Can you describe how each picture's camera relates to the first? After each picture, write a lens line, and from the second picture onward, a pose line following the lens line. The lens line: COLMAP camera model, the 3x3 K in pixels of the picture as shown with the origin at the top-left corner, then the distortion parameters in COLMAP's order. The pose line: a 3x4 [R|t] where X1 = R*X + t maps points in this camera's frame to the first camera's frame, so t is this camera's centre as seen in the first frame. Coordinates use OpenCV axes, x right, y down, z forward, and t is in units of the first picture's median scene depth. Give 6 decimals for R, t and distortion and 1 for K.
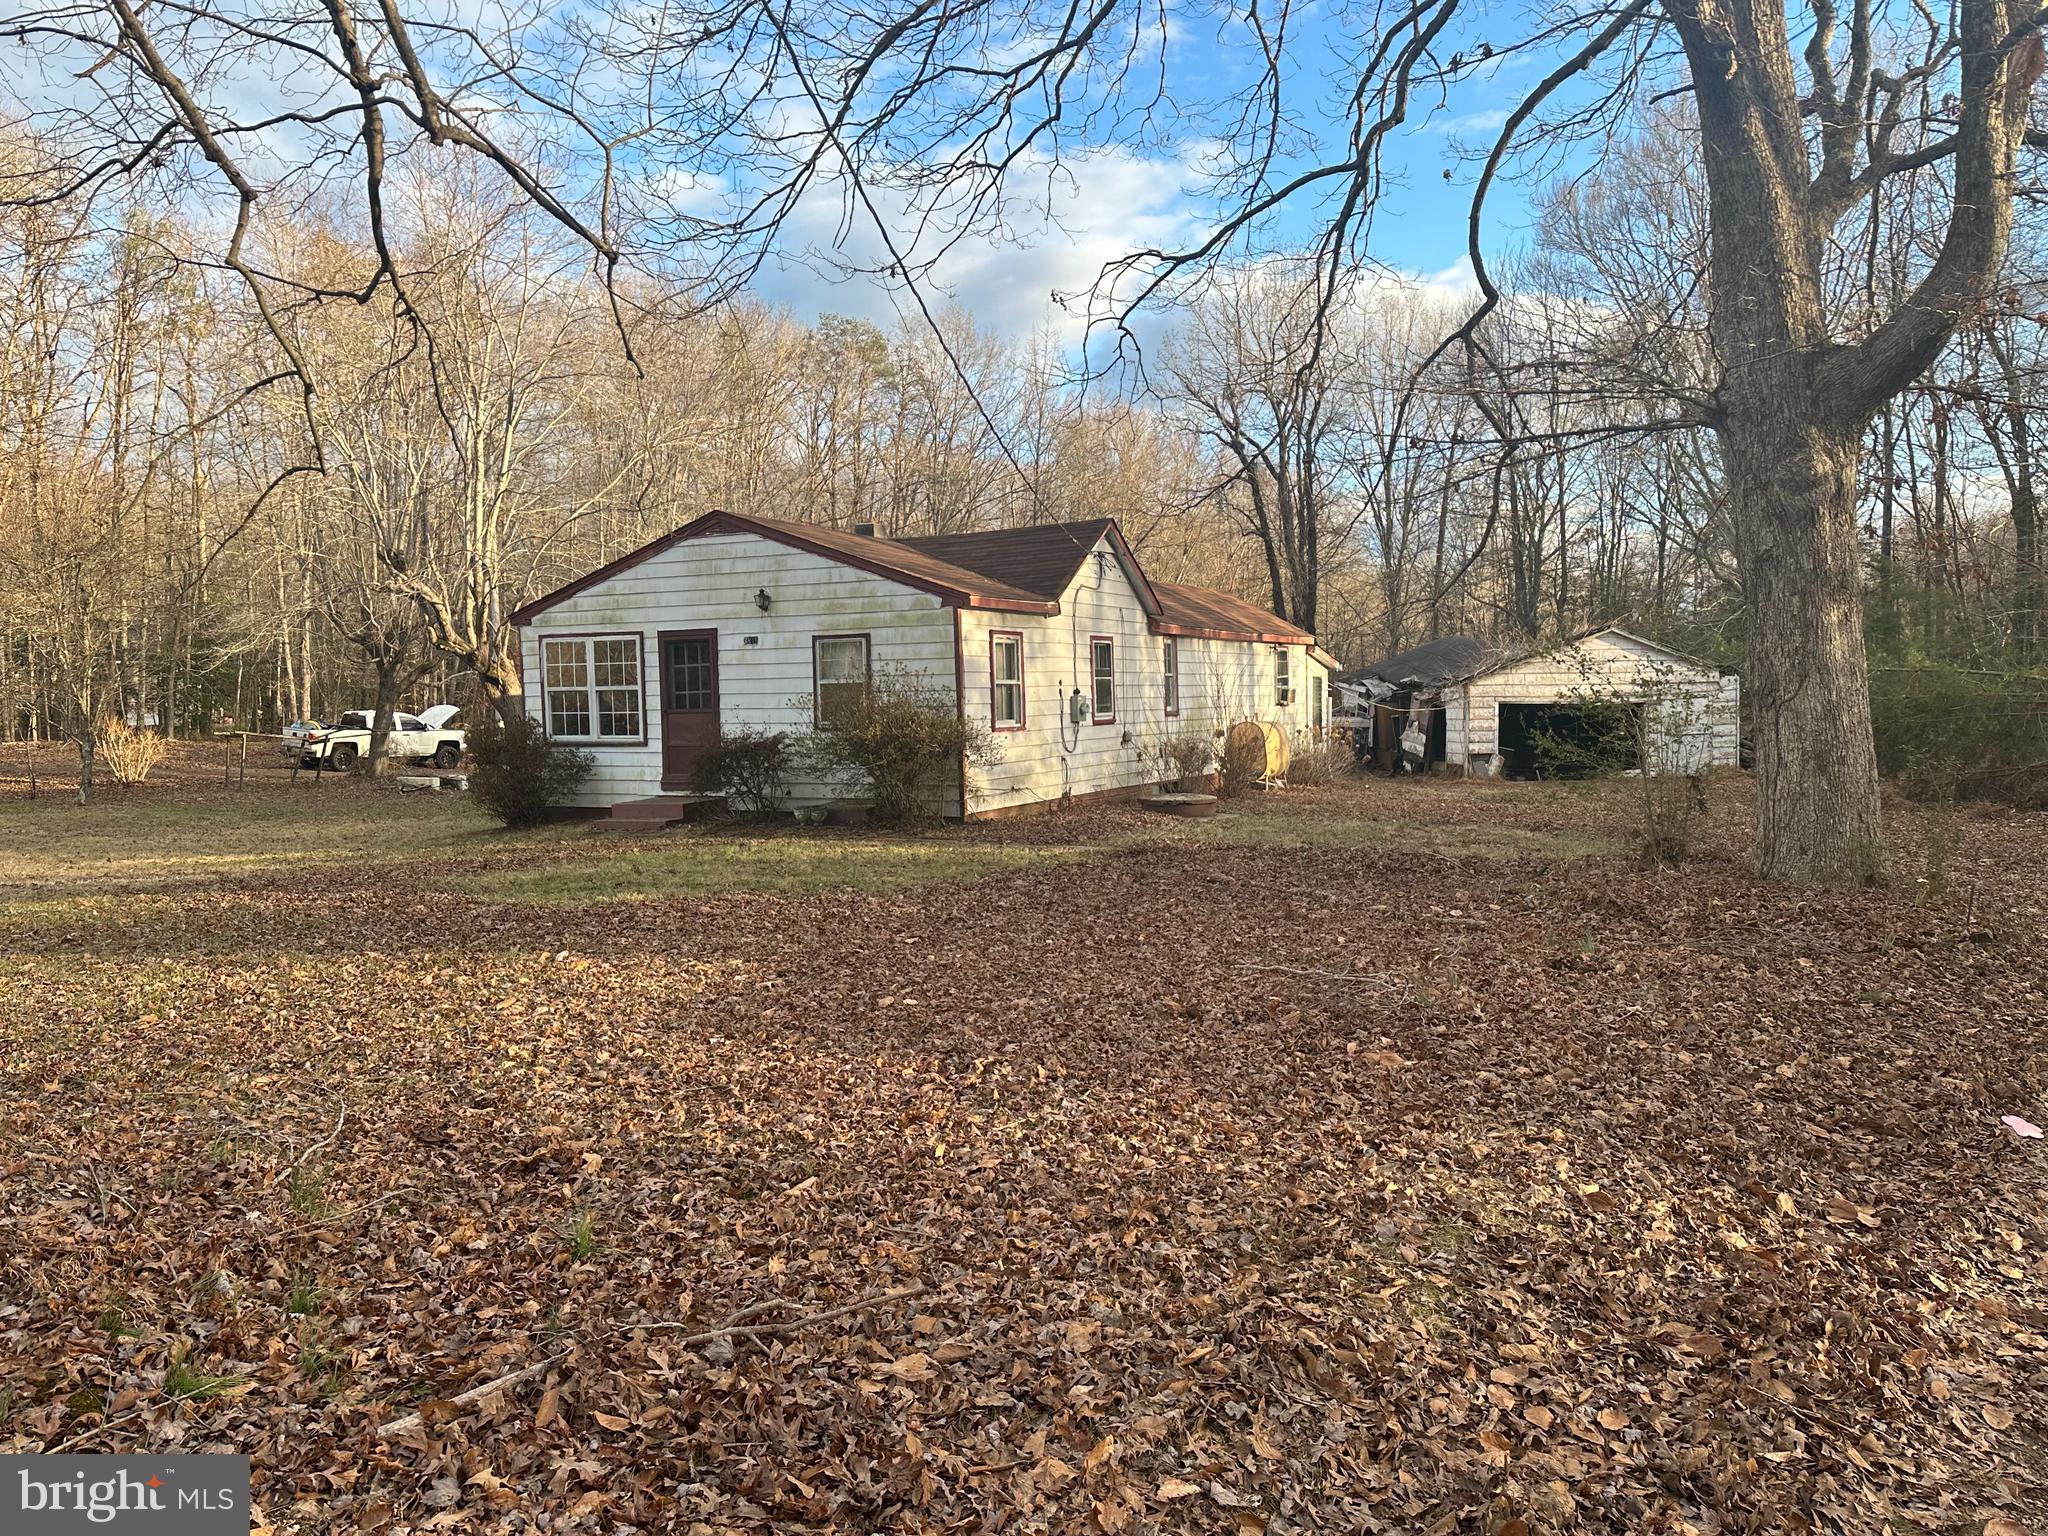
lens RADIAL K [[1416.4, 0, 987.0], [0, 1416.4, 775.4], [0, 0, 1]] dist [0.157488, -0.264854]
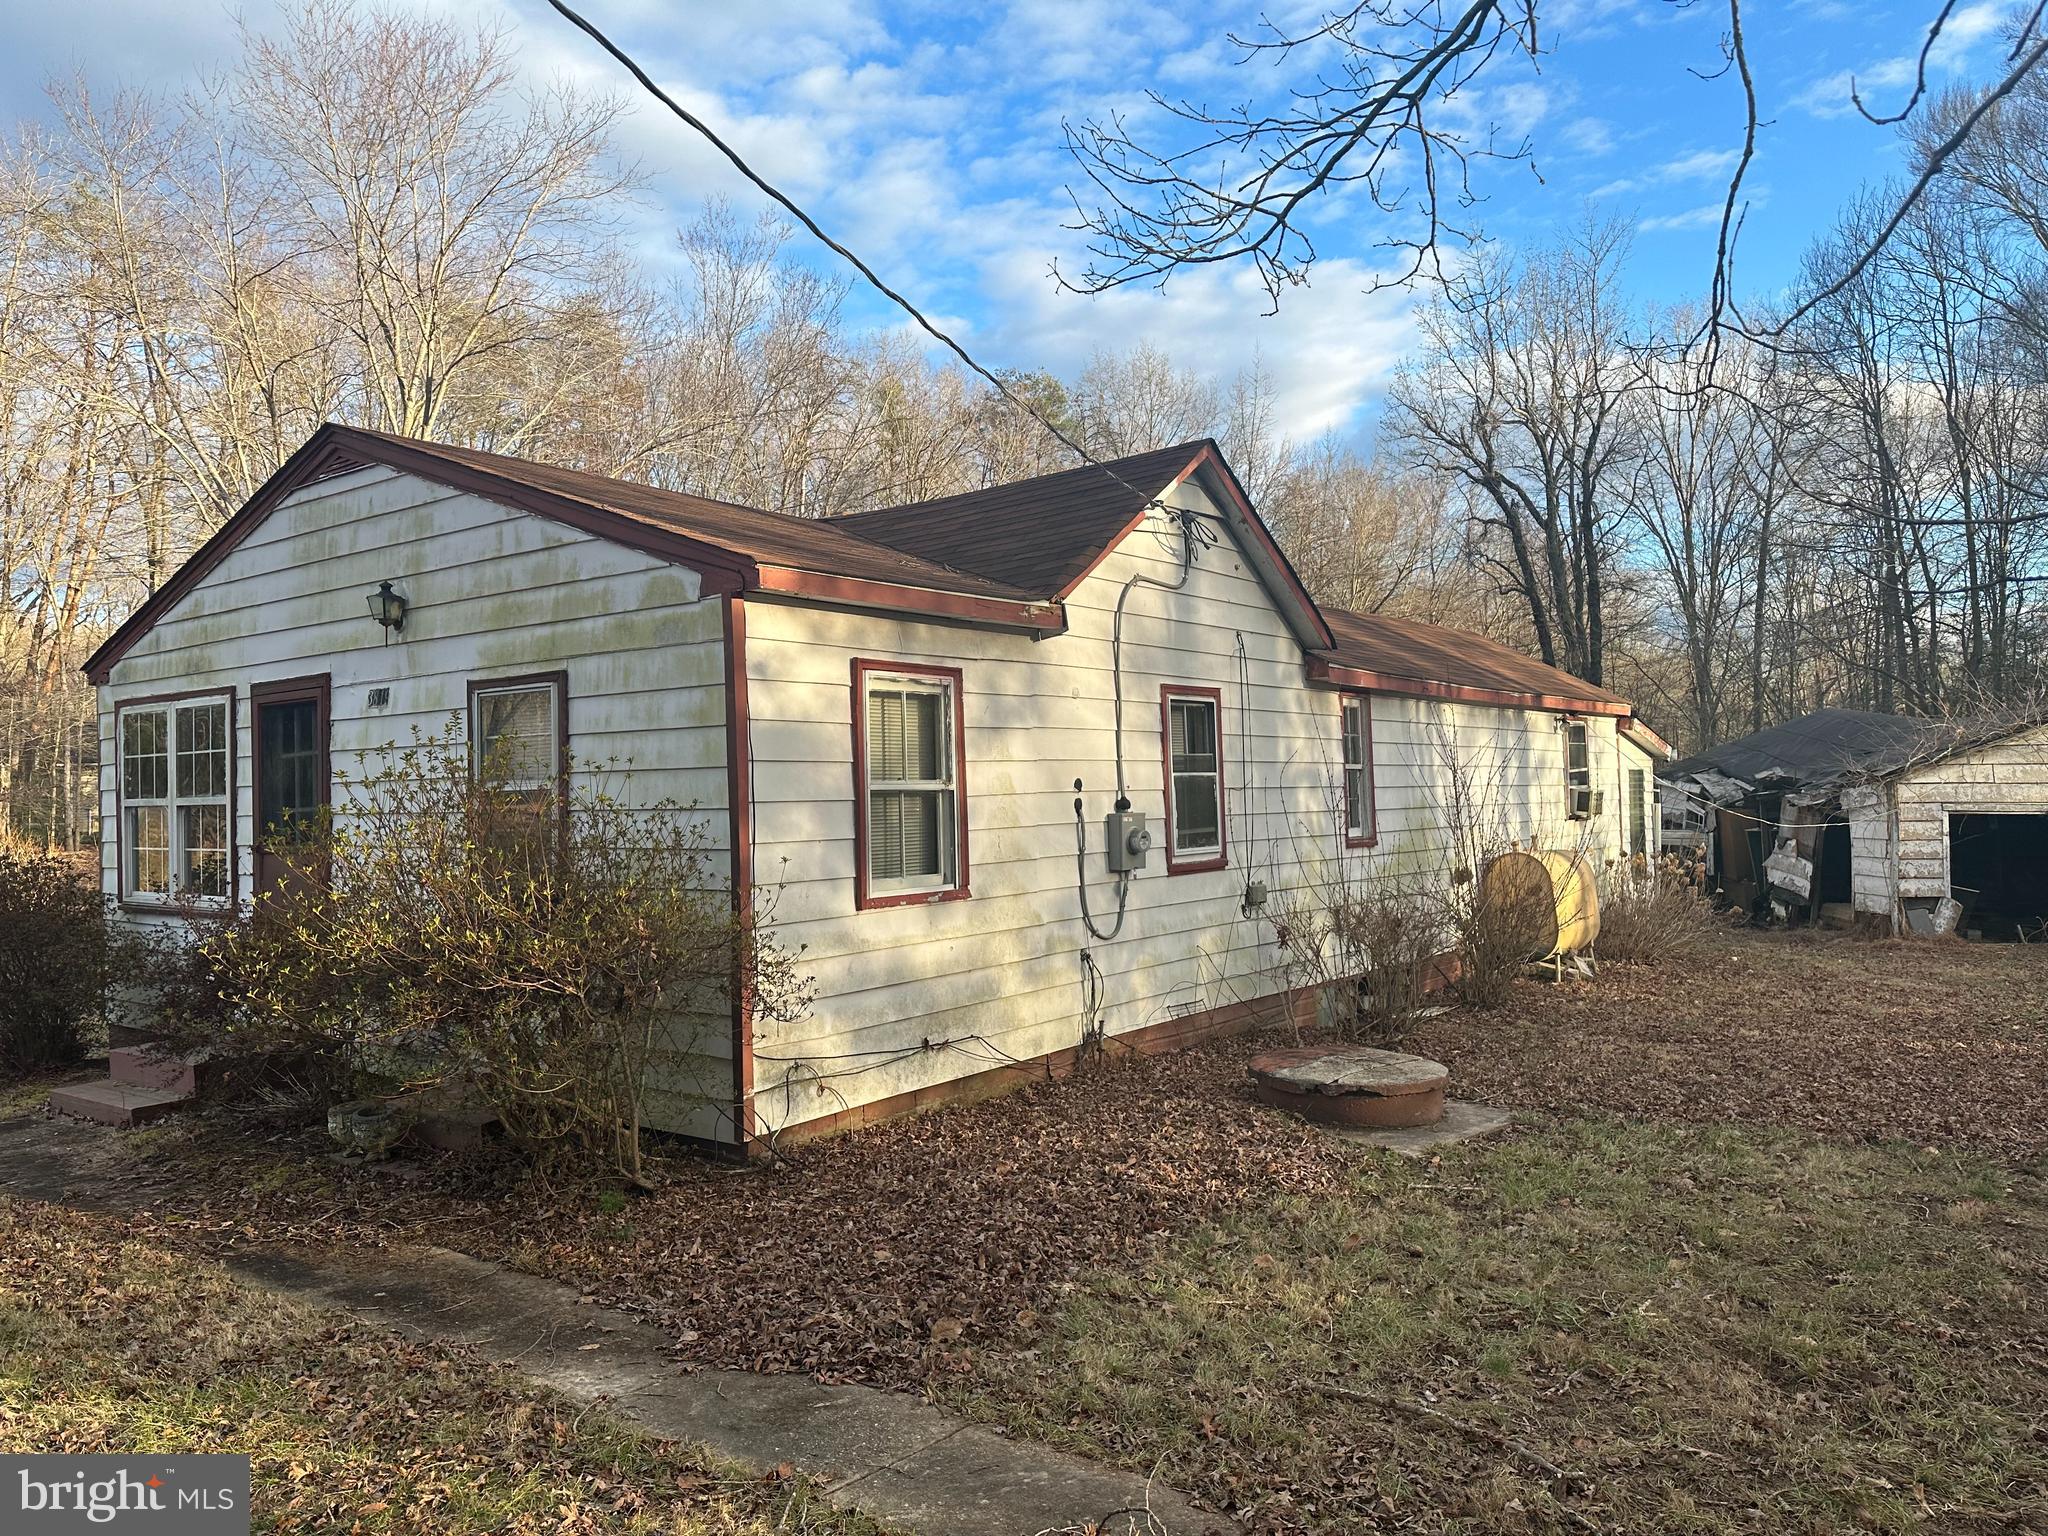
lens RADIAL K [[1416.4, 0, 987.0], [0, 1416.4, 775.4], [0, 0, 1]] dist [0.157488, -0.264854]
pose [[0.985986, -0.005656, -0.166735, 0.083449], [-0.005578, 0.997749, -0.066826, -0.032397], [0.166737, 0.066819, 0.983735, 0.469274]]
